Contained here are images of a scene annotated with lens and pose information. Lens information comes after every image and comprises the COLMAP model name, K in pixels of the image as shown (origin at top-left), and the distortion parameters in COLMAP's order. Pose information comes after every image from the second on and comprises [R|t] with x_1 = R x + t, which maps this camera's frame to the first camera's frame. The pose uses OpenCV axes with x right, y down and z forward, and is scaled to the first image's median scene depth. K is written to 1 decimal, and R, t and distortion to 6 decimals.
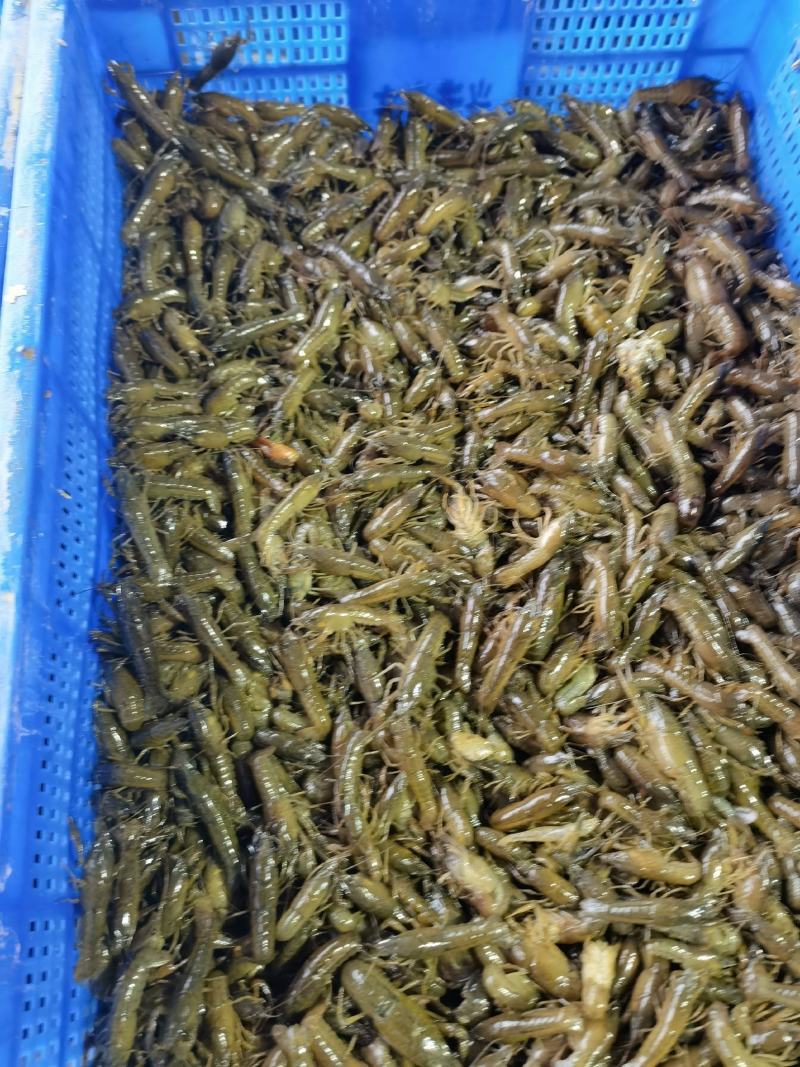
lens RADIAL K [[877.5, 0, 400.0], [0, 877.5, 533.5], [0, 0, 1]] dist [0.057634, -0.001917]
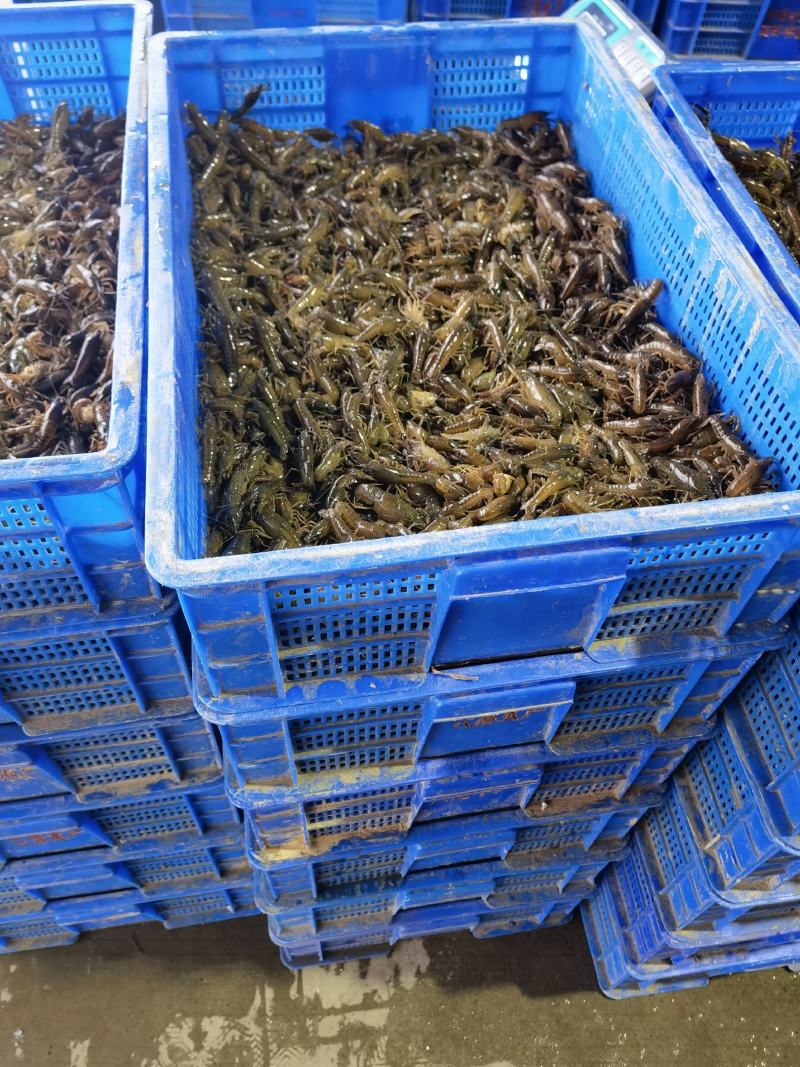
lens RADIAL K [[877.5, 0, 400.0], [0, 877.5, 533.5], [0, 0, 1]] dist [0.057634, -0.001917]
pose [[0.997480, -0.055045, 0.044760, -0.041059], [0.064183, 0.968977, -0.238672, 0.708212], [-0.030234, 0.240944, 0.970068, -0.461091]]
